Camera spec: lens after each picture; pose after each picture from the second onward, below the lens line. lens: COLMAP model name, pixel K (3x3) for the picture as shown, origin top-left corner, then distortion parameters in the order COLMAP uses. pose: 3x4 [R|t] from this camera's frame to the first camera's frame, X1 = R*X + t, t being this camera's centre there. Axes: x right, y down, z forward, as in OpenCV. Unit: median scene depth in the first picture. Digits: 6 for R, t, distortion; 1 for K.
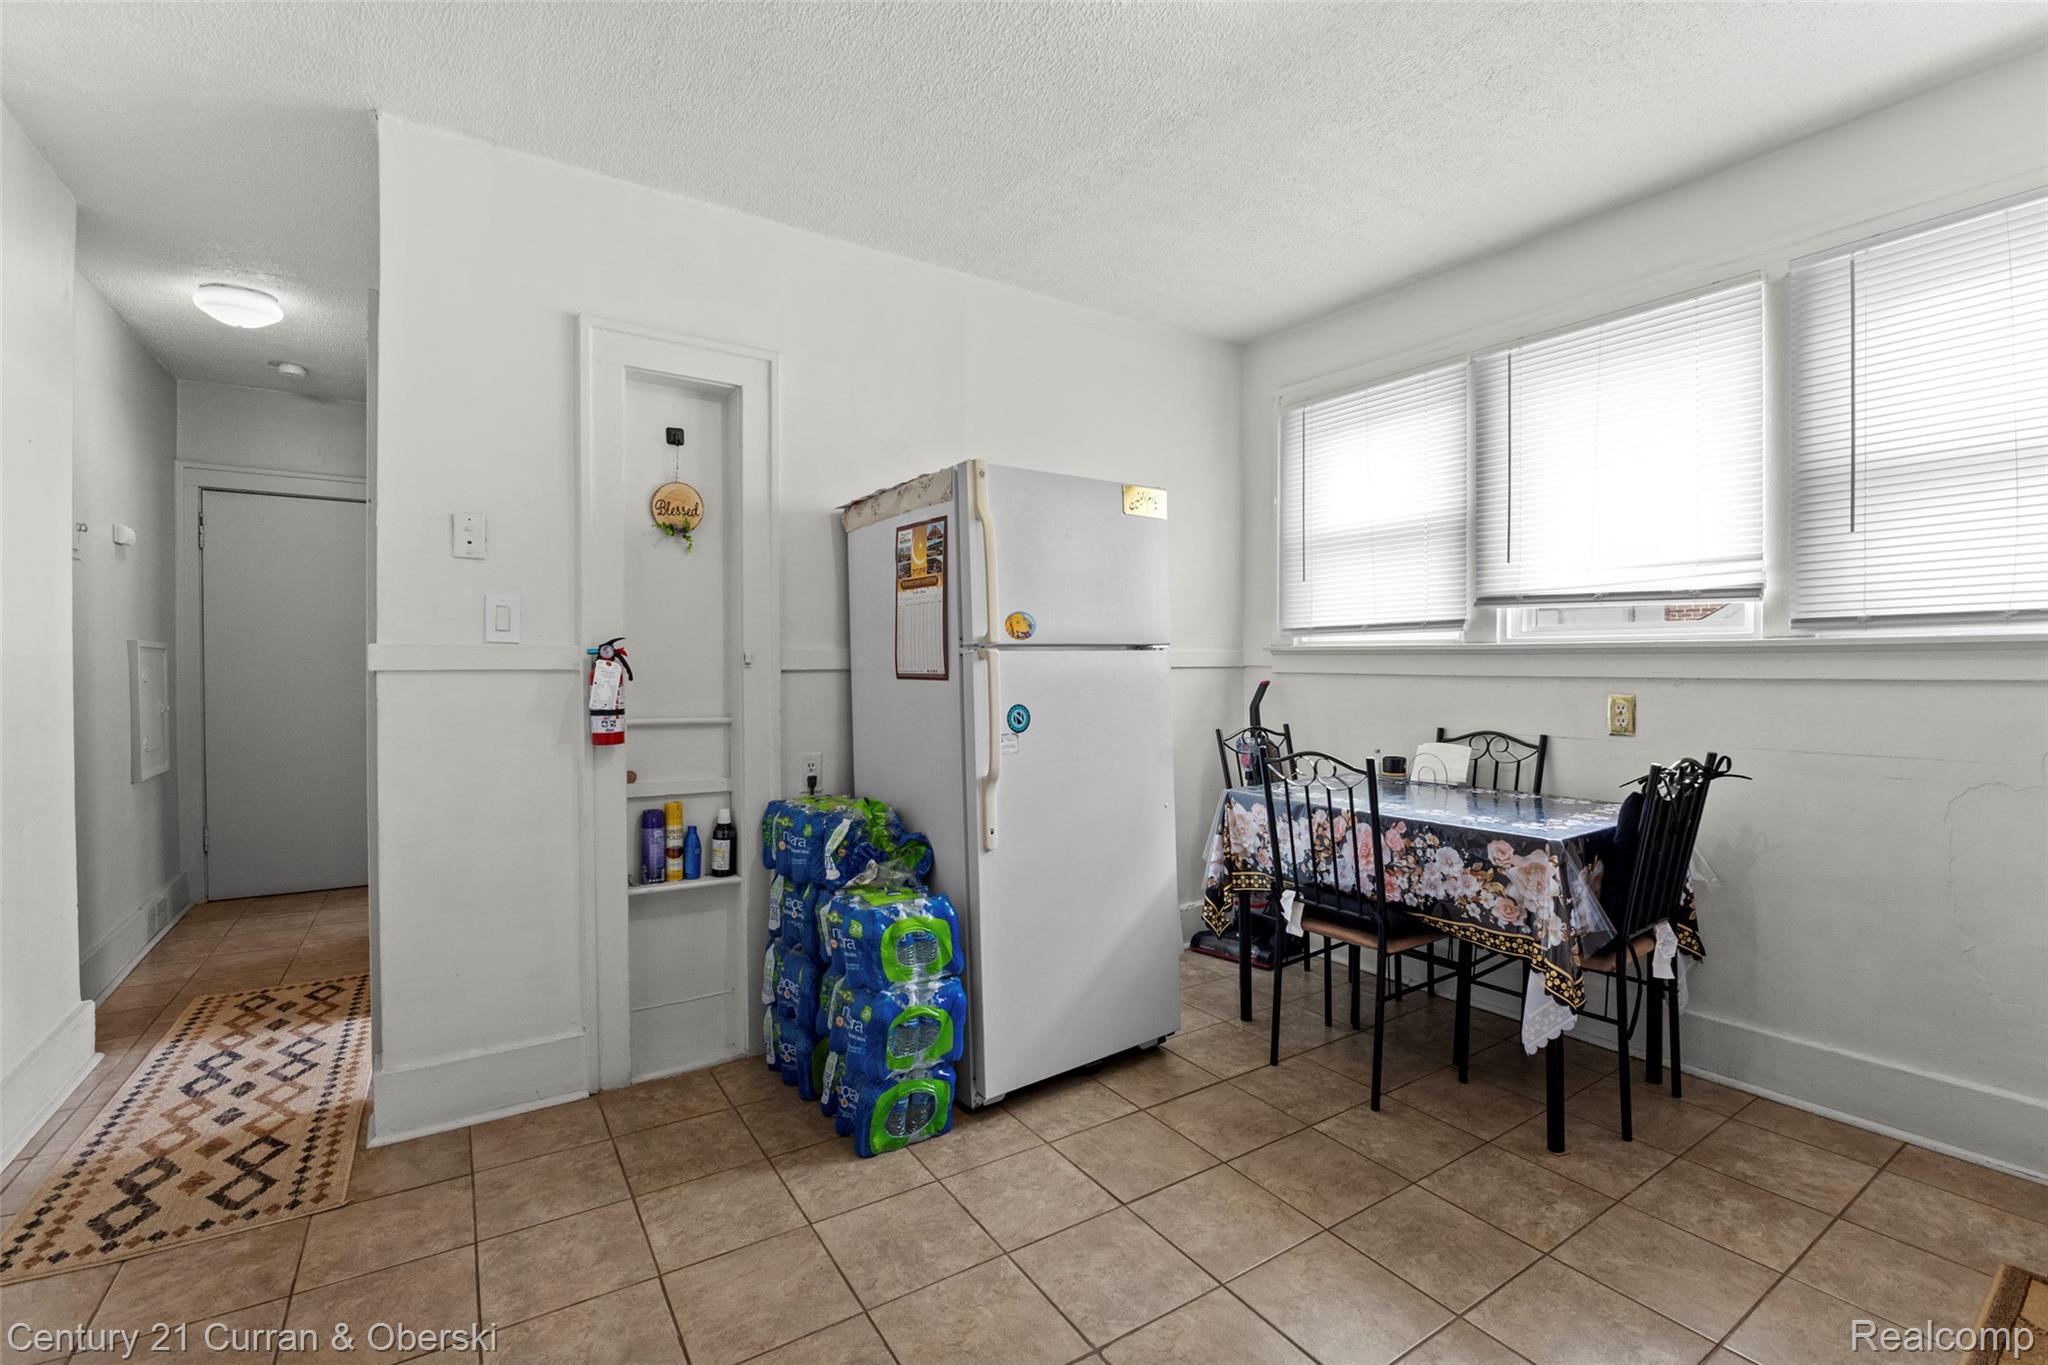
lens RADIAL K [[905.9, 0, 1033.6], [0, 905.9, 680.7], [0, 0, 1]] dist [-0.017817, -0.000081]
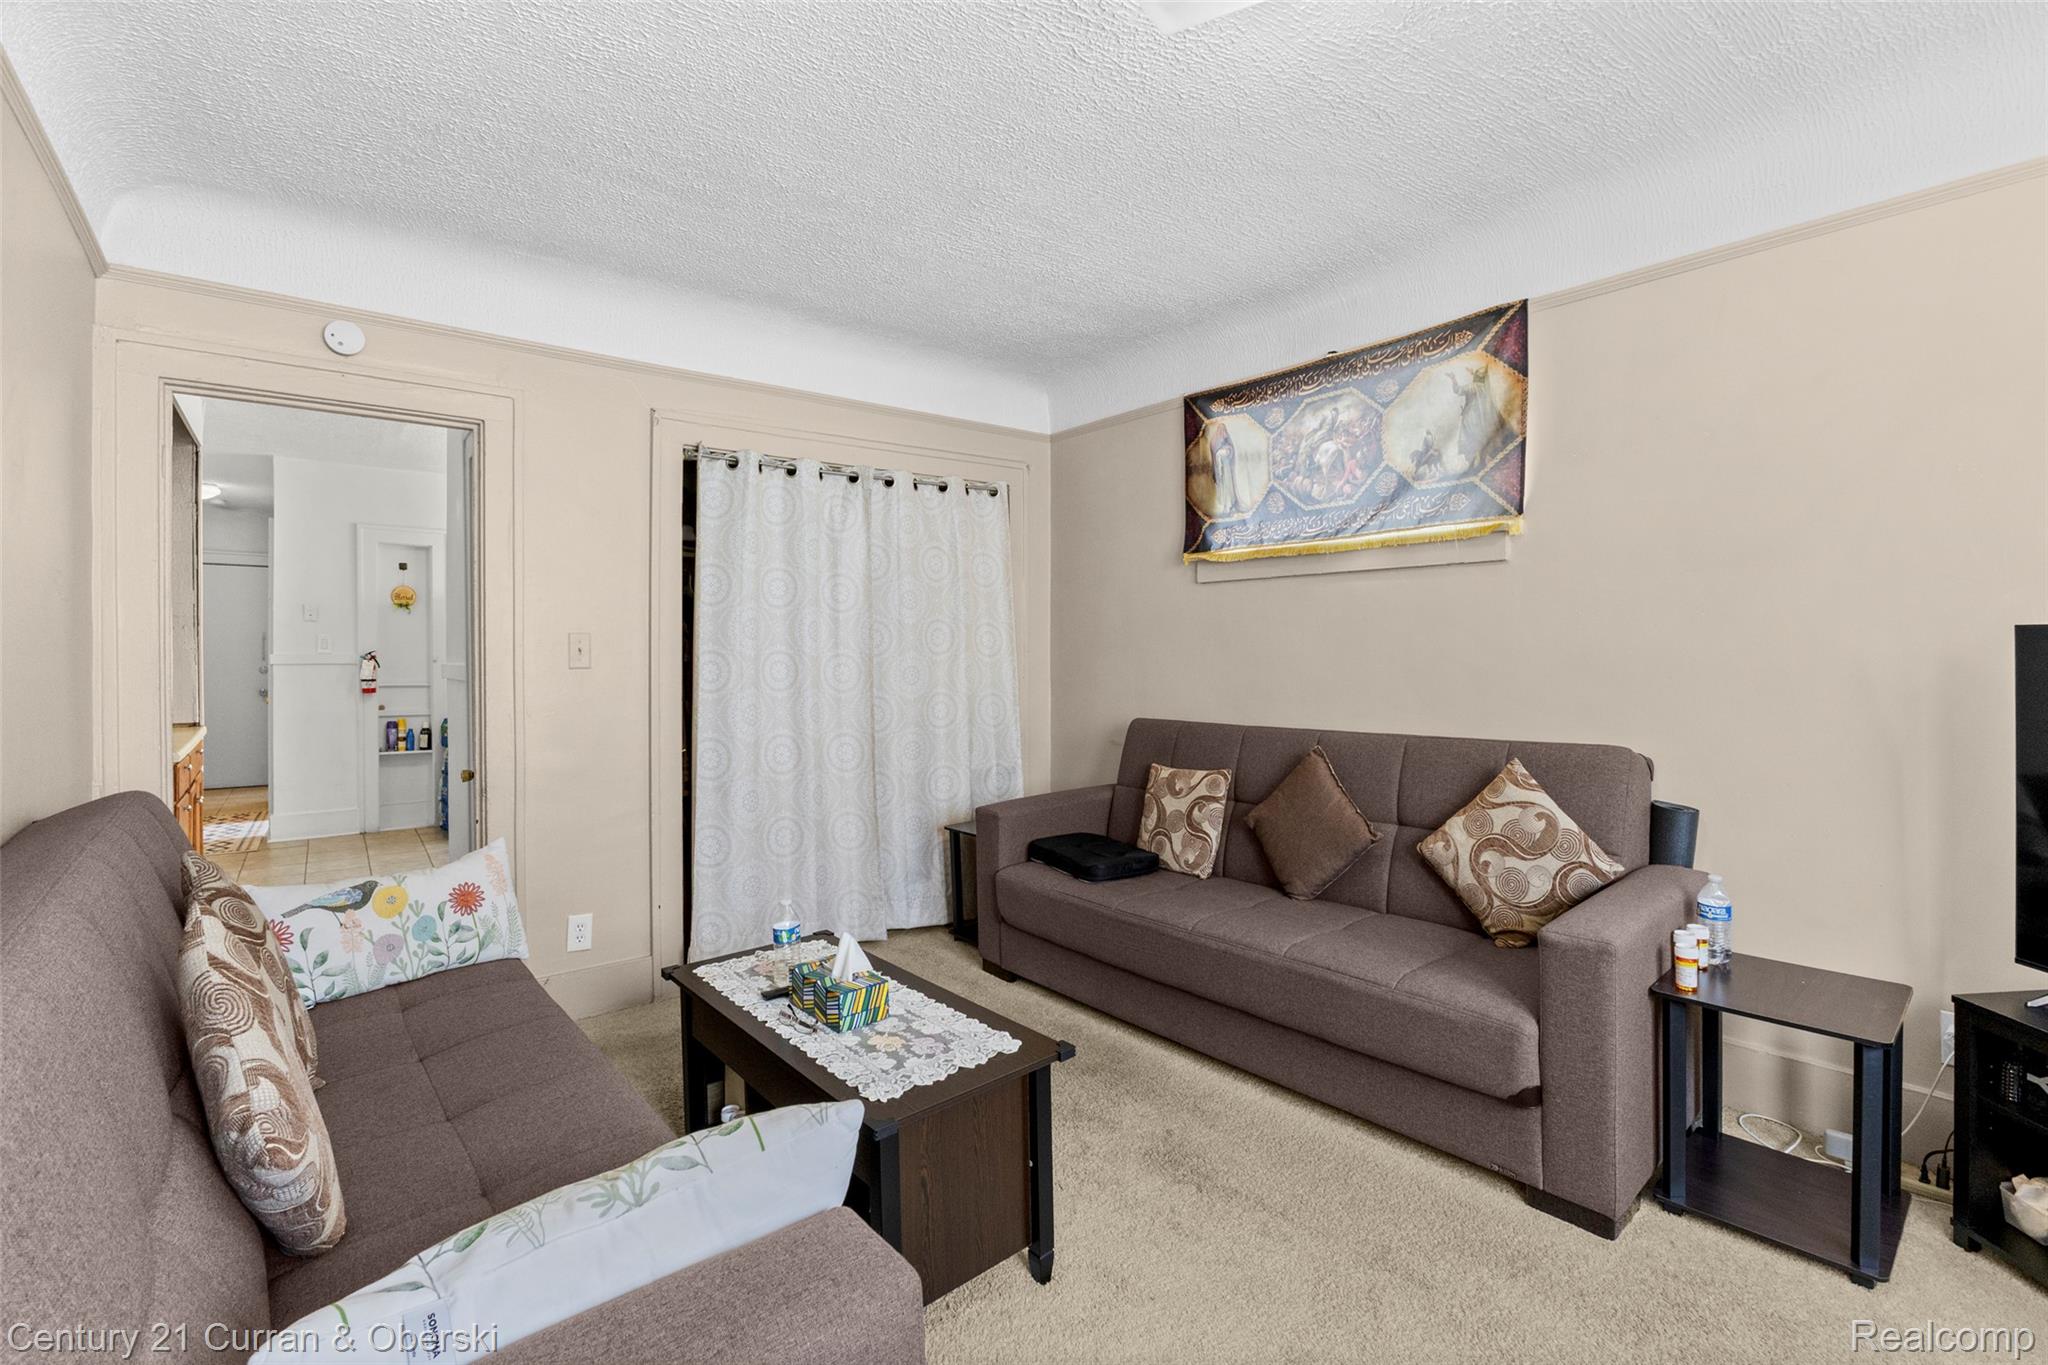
lens RADIAL K [[905.9, 0, 1034.2], [0, 905.9, 666.9], [0, 0, 1]] dist [-0.017817, -0.000081]
pose [[0.995655, -0.000895, 0.093113, 1.220980], [0.001613, 0.999970, -0.007633, 0.020579], [-0.093104, 0.007750, 0.995626, -1.780648]]
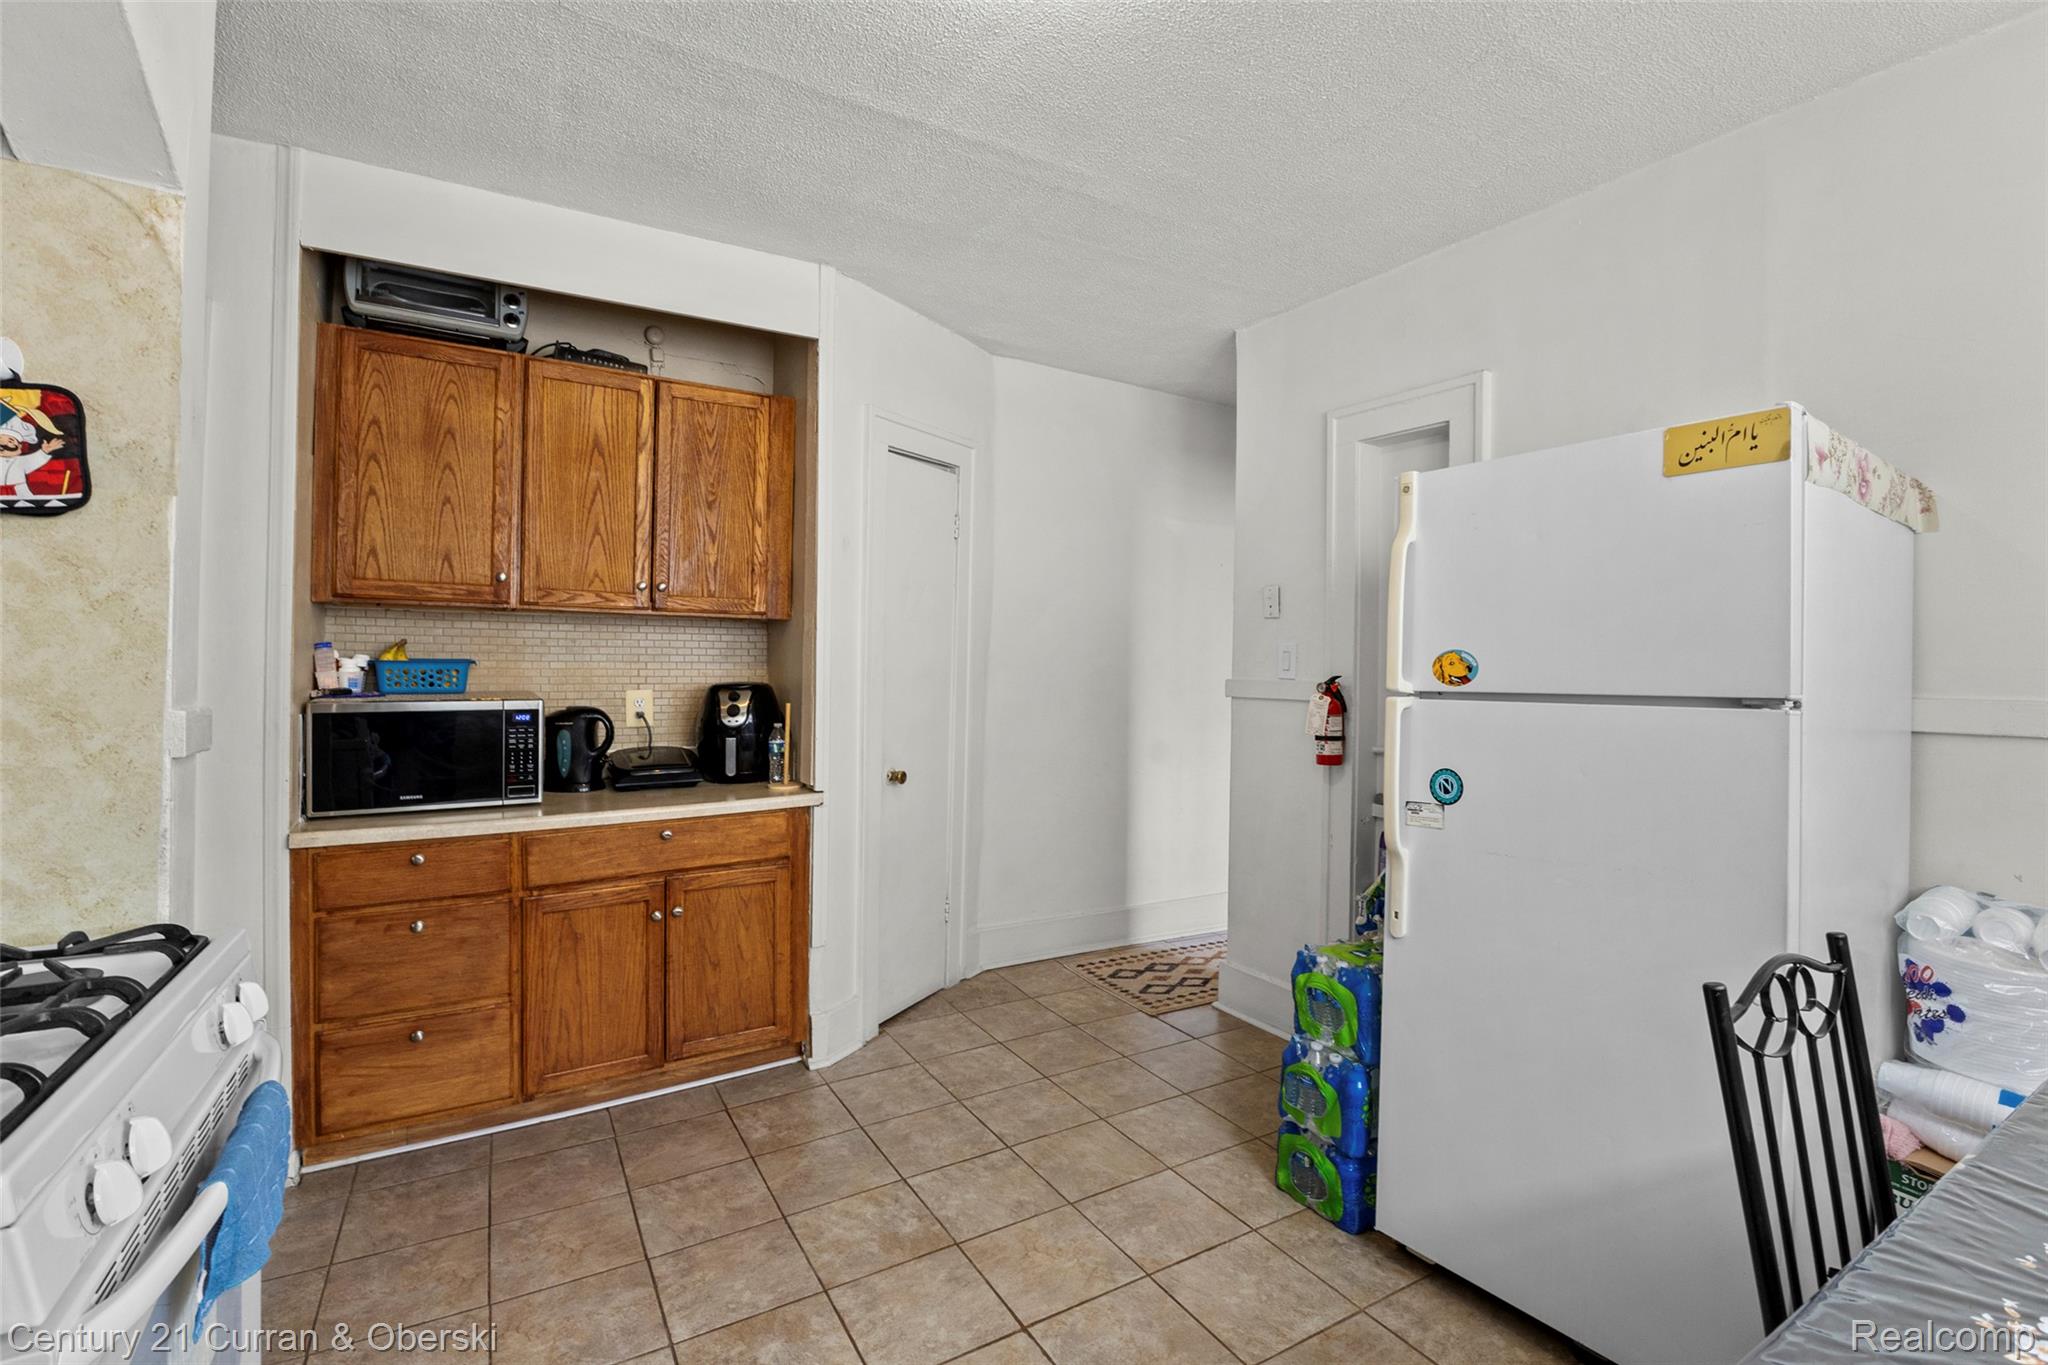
lens RADIAL K [[905.9, 0, 1018.7], [0, 905.9, 669.3], [0, 0, 1]] dist [-0.017817, -0.000081]
pose [[-0.032870, 0.004894, -0.999448, 0.773710], [-0.035218, 0.999361, 0.006052, -0.051342], [0.998839, 0.035397, -0.032677, 0.655330]]
